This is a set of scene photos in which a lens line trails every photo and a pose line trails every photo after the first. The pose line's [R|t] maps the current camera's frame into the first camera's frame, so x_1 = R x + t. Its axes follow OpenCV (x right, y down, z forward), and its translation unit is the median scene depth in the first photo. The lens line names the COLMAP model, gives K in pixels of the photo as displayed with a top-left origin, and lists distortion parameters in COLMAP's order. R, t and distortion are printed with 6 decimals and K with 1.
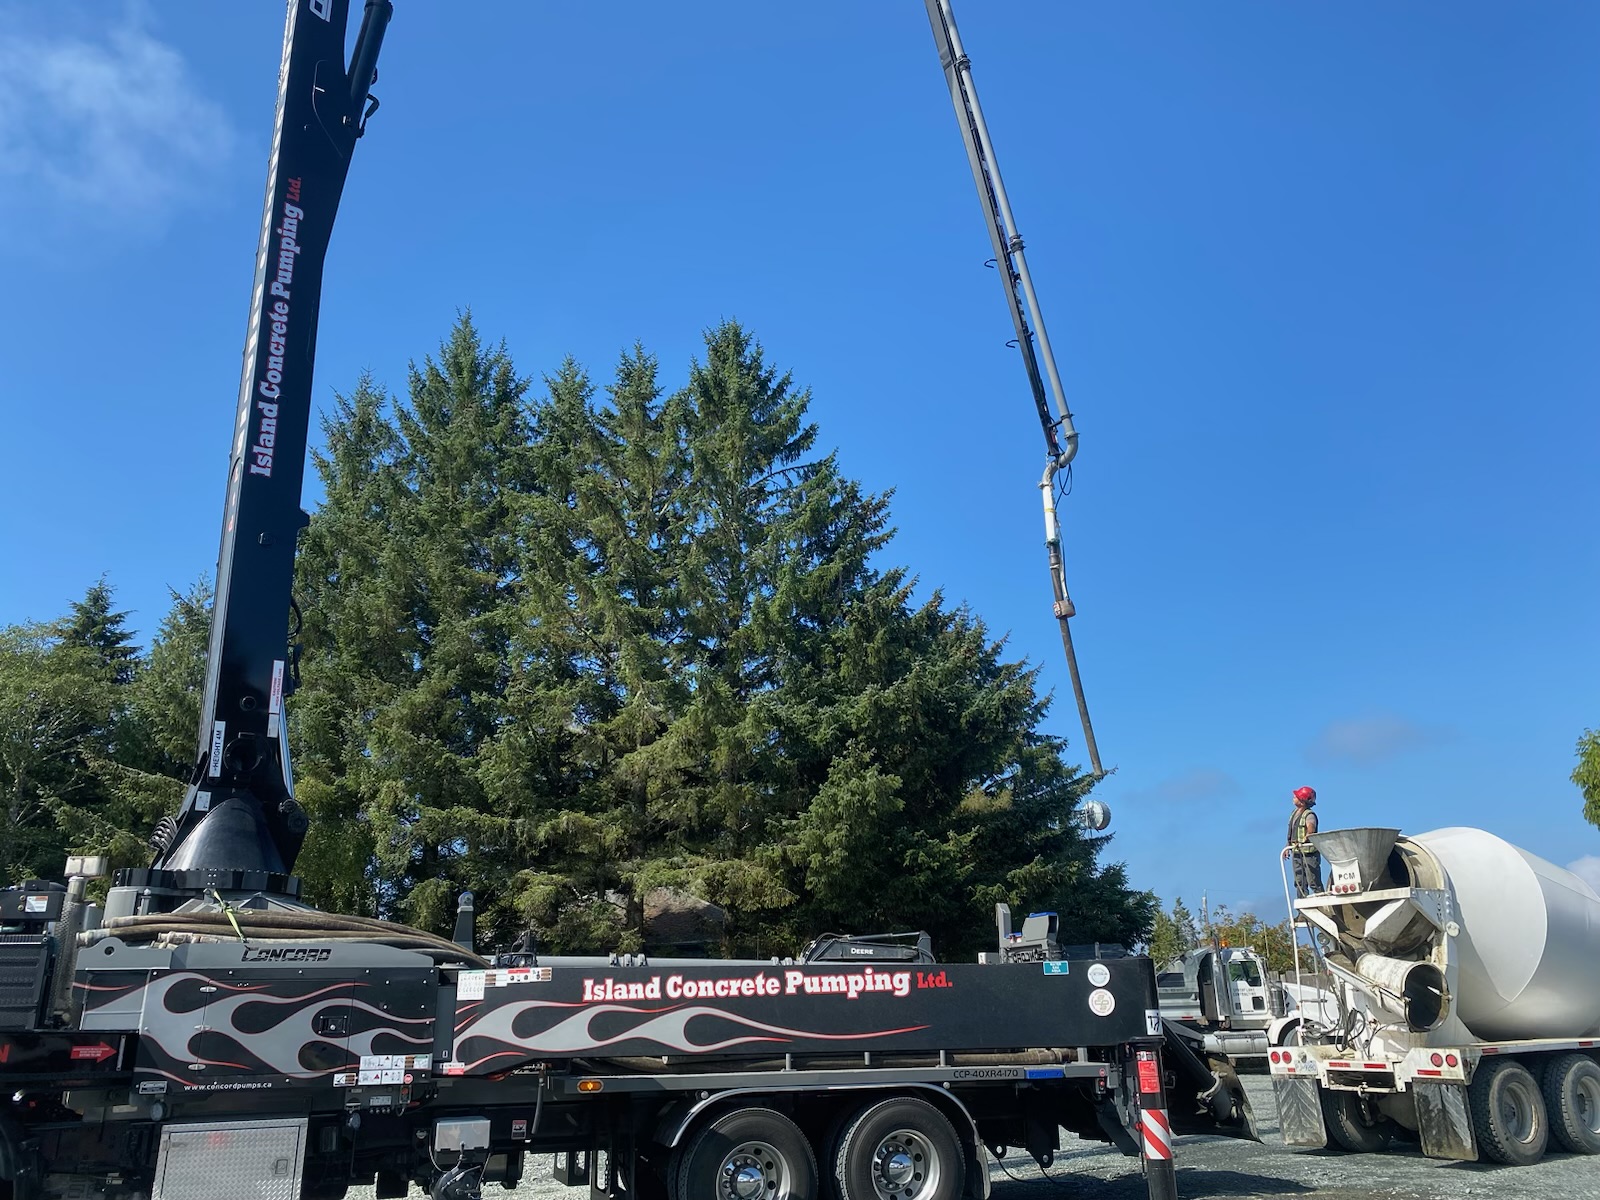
lens RADIAL K [[1226.8, 0, 789.8], [0, 1226.8, 611.9], [0, 0, 1]] dist [0.028875, -0.019329]
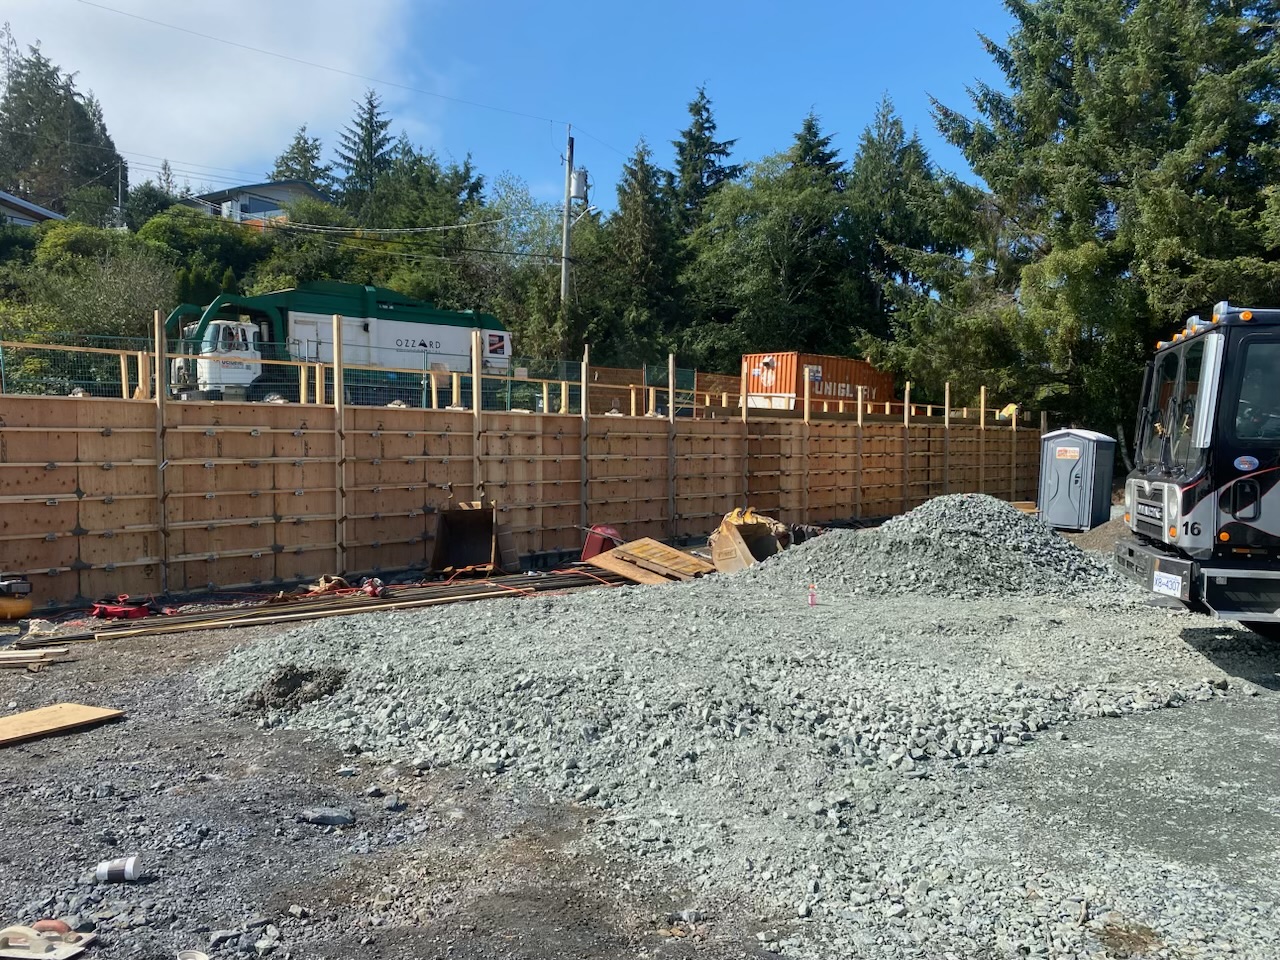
lens RADIAL K [[981.4, 0, 631.8], [0, 981.4, 489.5], [0, 0, 1]] dist [0.028875, -0.019329]
pose [[0.797717, 0.062086, -0.599828, -0.143147], [0.156340, 0.939383, 0.305150, 0.003298], [0.582414, -0.337200, 0.739655, -0.003387]]
